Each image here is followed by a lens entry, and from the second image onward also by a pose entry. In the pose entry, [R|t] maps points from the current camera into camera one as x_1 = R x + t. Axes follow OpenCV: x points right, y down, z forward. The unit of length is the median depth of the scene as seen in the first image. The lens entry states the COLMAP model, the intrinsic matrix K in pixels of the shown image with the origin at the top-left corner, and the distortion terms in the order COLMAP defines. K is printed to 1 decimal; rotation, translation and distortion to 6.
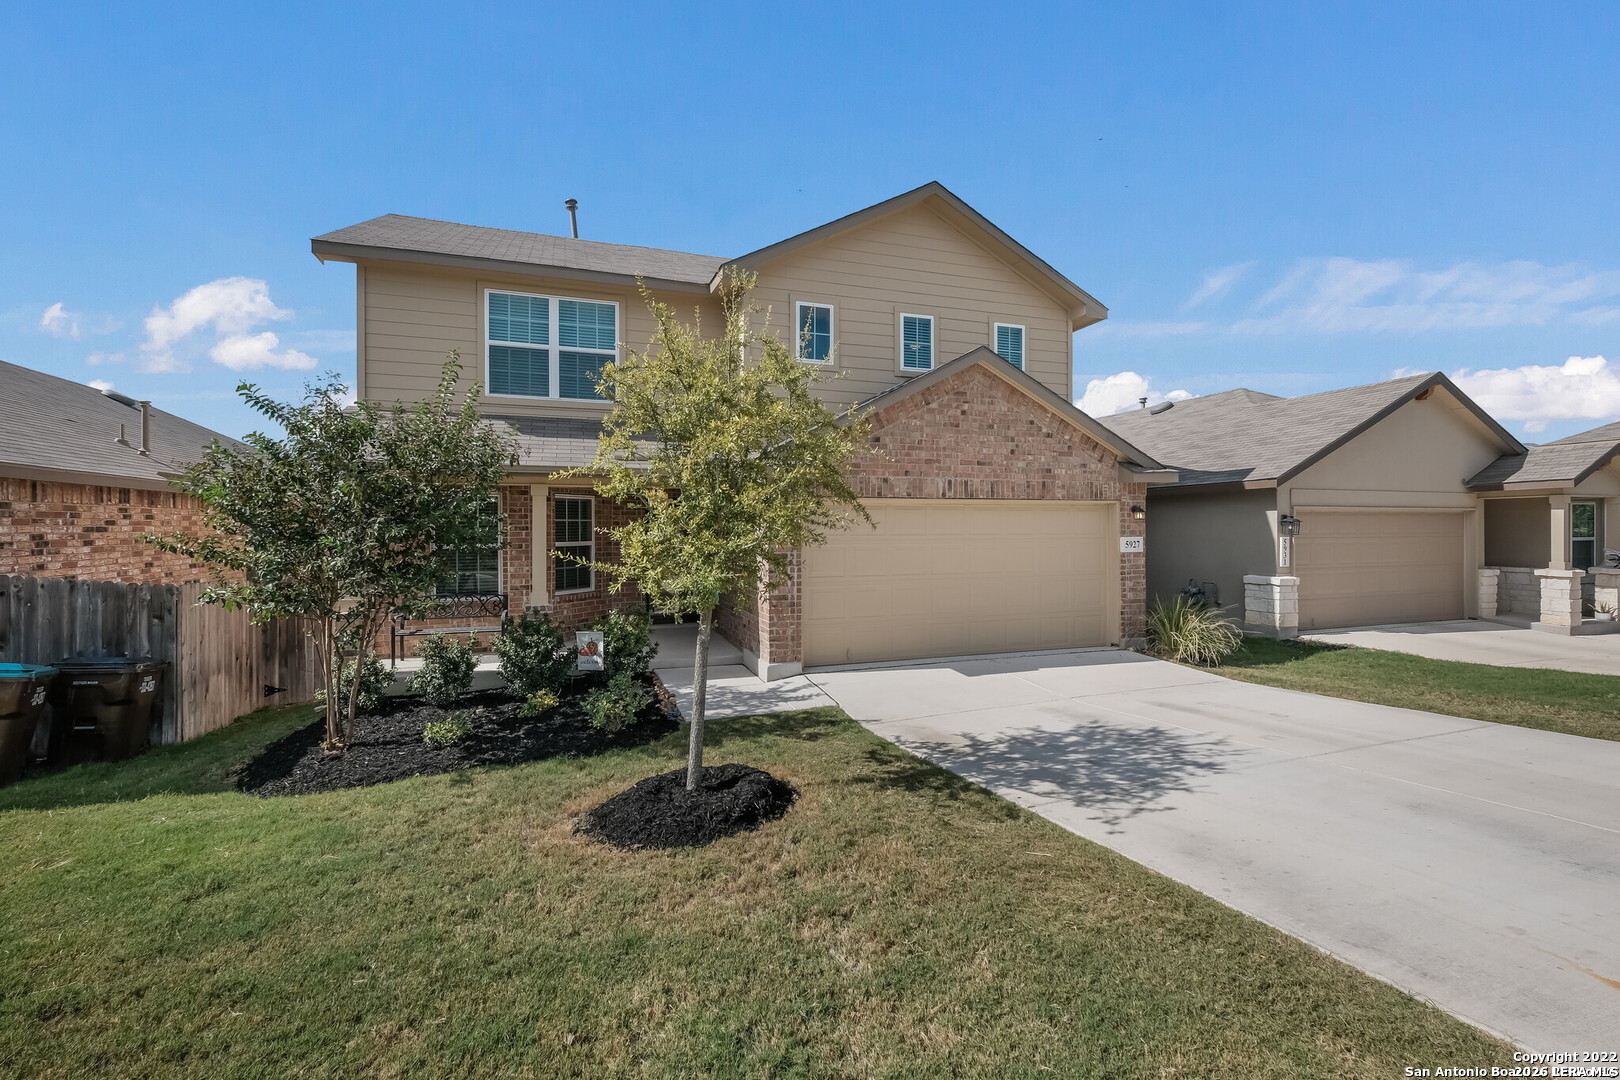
lens RADIAL K [[697.0, 0, 816.4], [0, 697.0, 533.7], [0, 0, 1]] dist [0.002603, -0.000782]
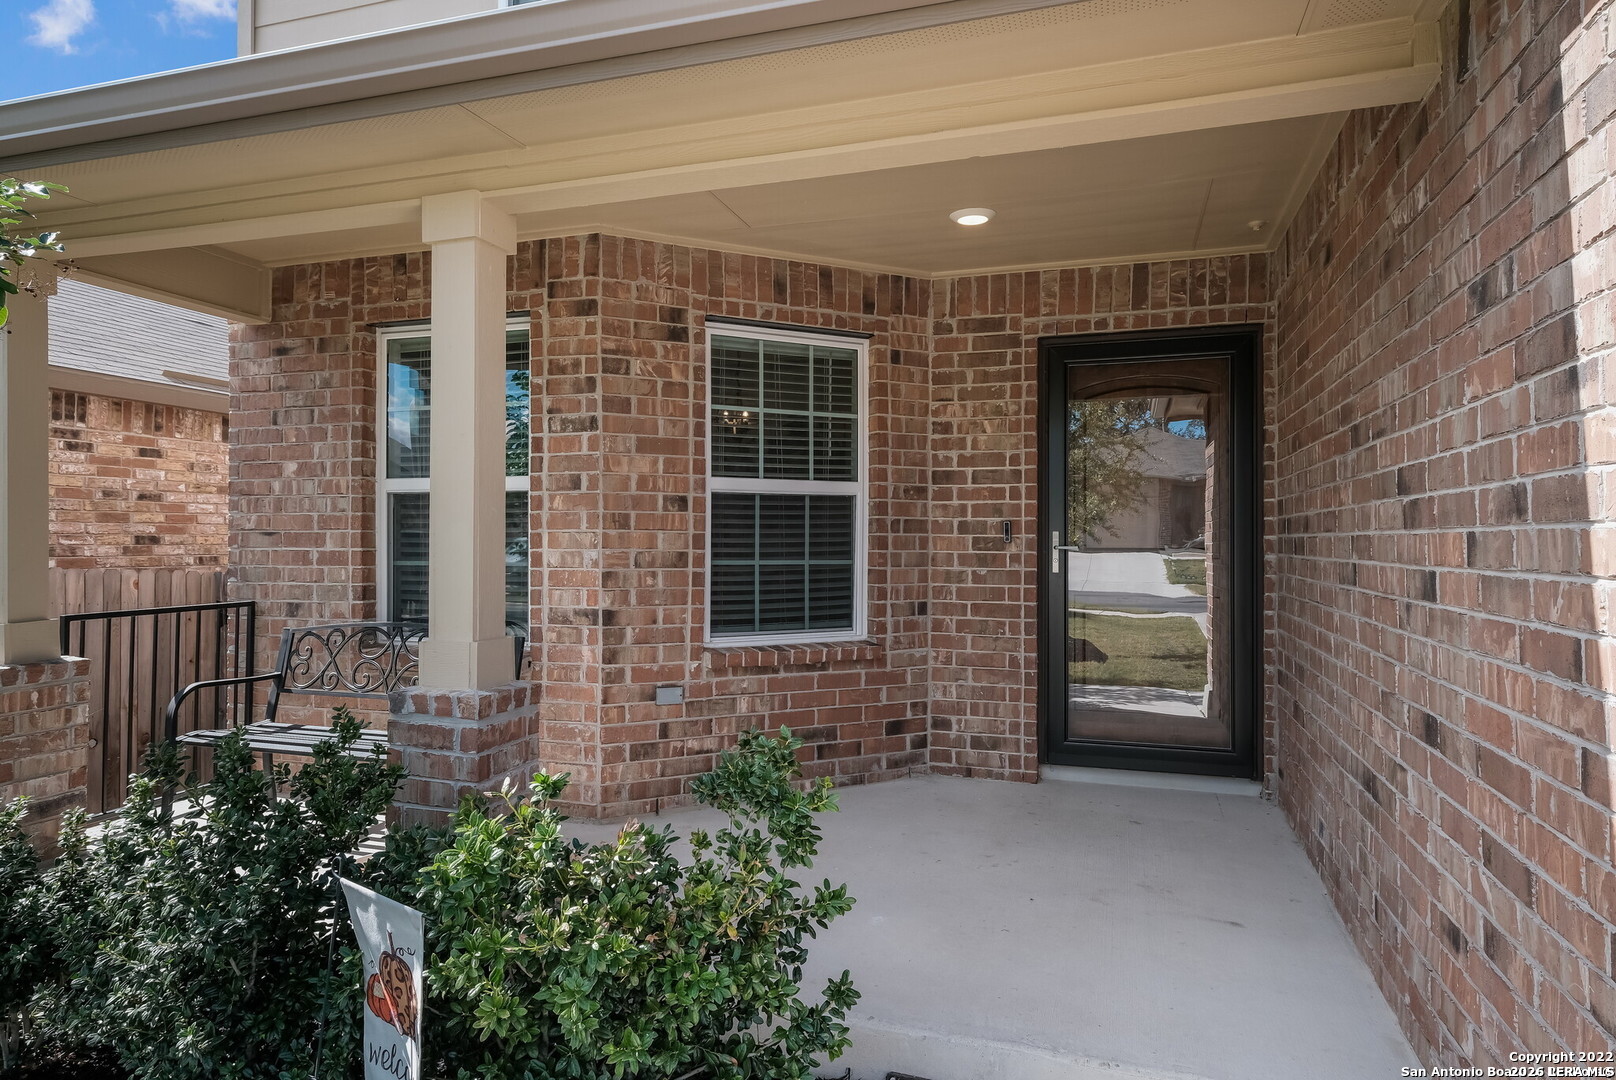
lens RADIAL K [[972.3, 0, 813.3], [0, 972.3, 537.2], [0, 0, 1]] dist [0.003393, 0.000102]
pose [[0.800648, 0.002470, -0.599130, -0.085930], [-0.011200, 0.999878, -0.010846, 0.046281], [0.599031, 0.015394, 0.800578, 0.725175]]
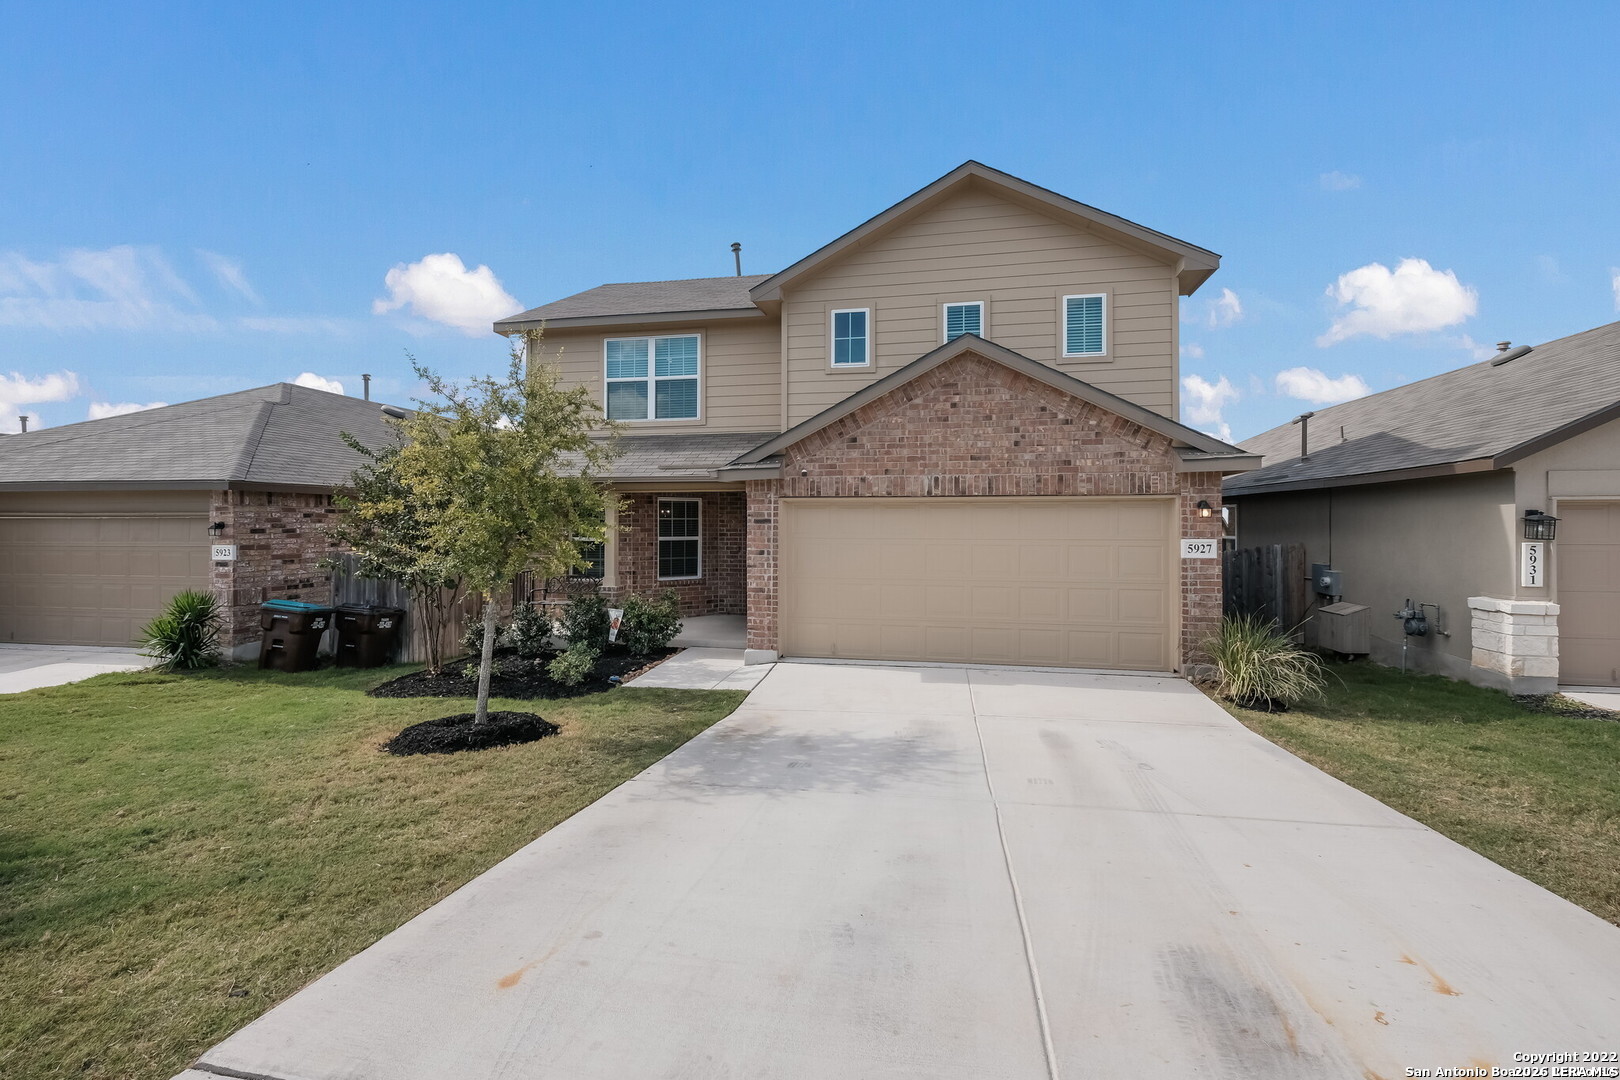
lens RADIAL K [[697.0, 0, 807.1], [0, 697.0, 529.5], [0, 0, 1]] dist [0.002603, -0.000782]
pose [[0.864539, 0.007018, -0.502517, 0.491225], [-0.007155, 0.999973, 0.001655, -0.005090], [0.502515, 0.002165, 0.864566, 0.079051]]
